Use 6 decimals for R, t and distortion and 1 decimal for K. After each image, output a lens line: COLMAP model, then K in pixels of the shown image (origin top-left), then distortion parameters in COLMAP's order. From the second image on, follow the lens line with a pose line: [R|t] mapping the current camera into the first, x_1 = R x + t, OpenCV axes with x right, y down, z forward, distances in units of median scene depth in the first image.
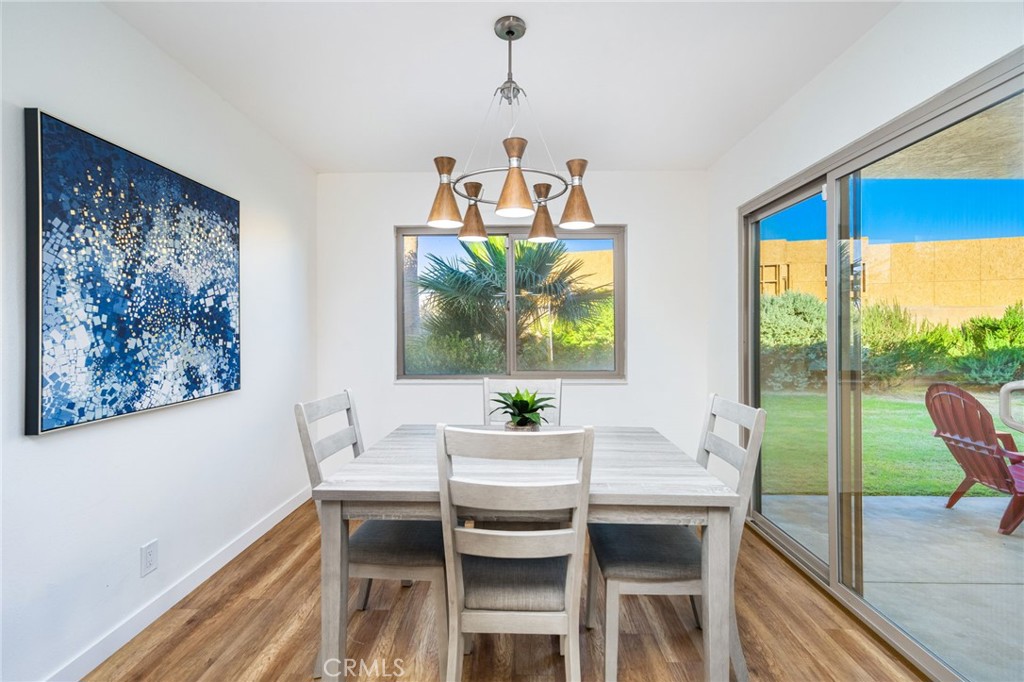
lens RADIAL K [[454.0, 0, 508.0], [0, 454.0, 330.1], [0, 0, 1]] dist [0.001920, 0.000232]
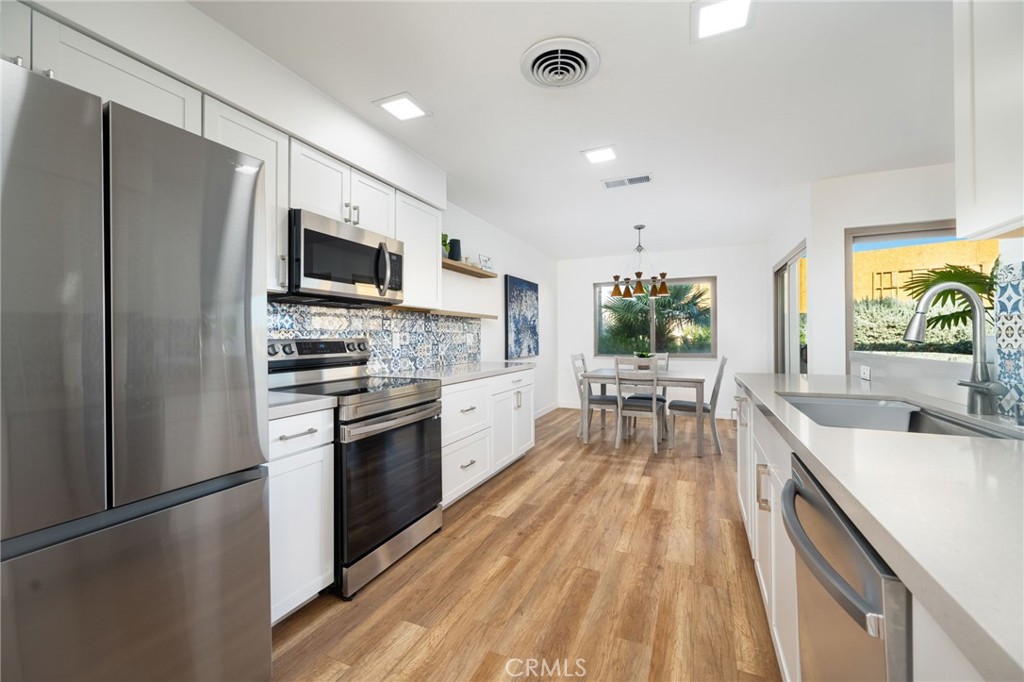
lens RADIAL K [[413.3, 0, 510.4], [0, 413.3, 334.6], [0, 0, 1]] dist [-0.000396, -0.000043]
pose [[0.921534, -0.005931, -0.388252, 0.270584], [0.005268, 0.999982, -0.002772, 0.023822], [0.388261, 0.000510, 0.921549, -1.778733]]
